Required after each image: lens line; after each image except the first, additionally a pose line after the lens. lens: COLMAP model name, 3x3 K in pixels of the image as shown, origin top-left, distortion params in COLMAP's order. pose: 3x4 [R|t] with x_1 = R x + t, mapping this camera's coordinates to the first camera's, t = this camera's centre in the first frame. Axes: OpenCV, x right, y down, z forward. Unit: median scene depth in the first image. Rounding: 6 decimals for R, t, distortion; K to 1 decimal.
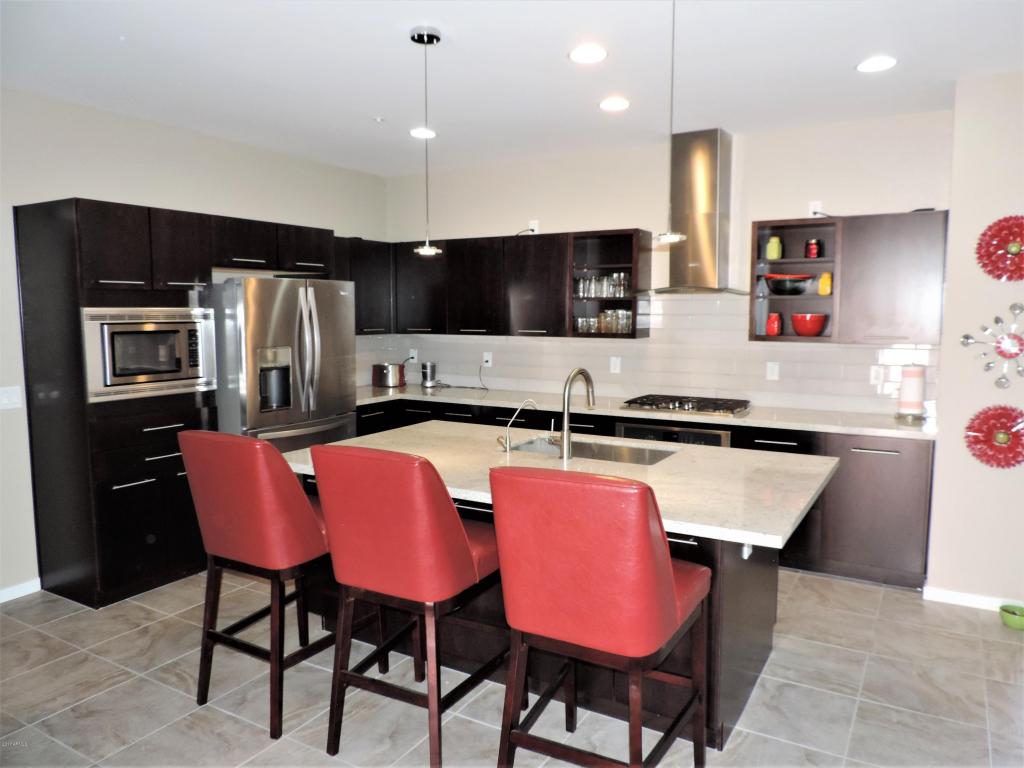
lens RADIAL K [[729.8, 0, 514.0], [0, 729.8, 389.9], [0, 0, 1]] dist [-0.028531, 0.001896]
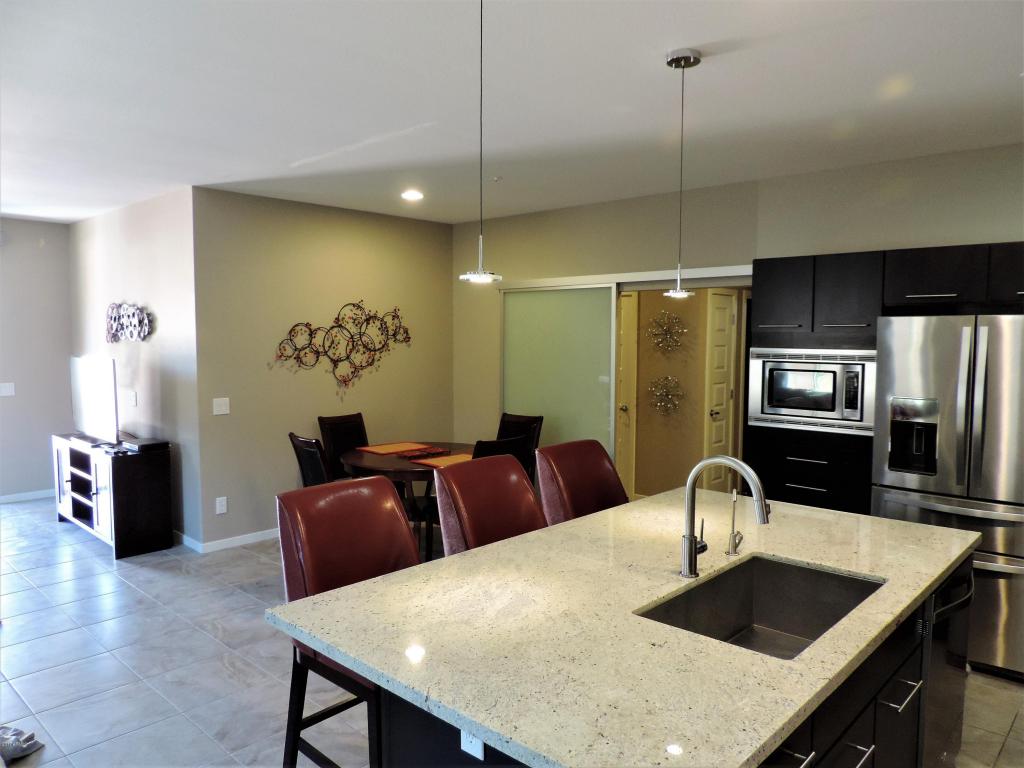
lens RADIAL K [[729.8, 0, 514.0], [0, 729.8, 389.9], [0, 0, 1]] dist [-0.028531, 0.001896]
pose [[-0.215599, 0.072828, -0.973762, 0.695352], [-0.108952, 0.989194, 0.098105, -0.118800], [0.970385, 0.127244, -0.205335, 0.860495]]
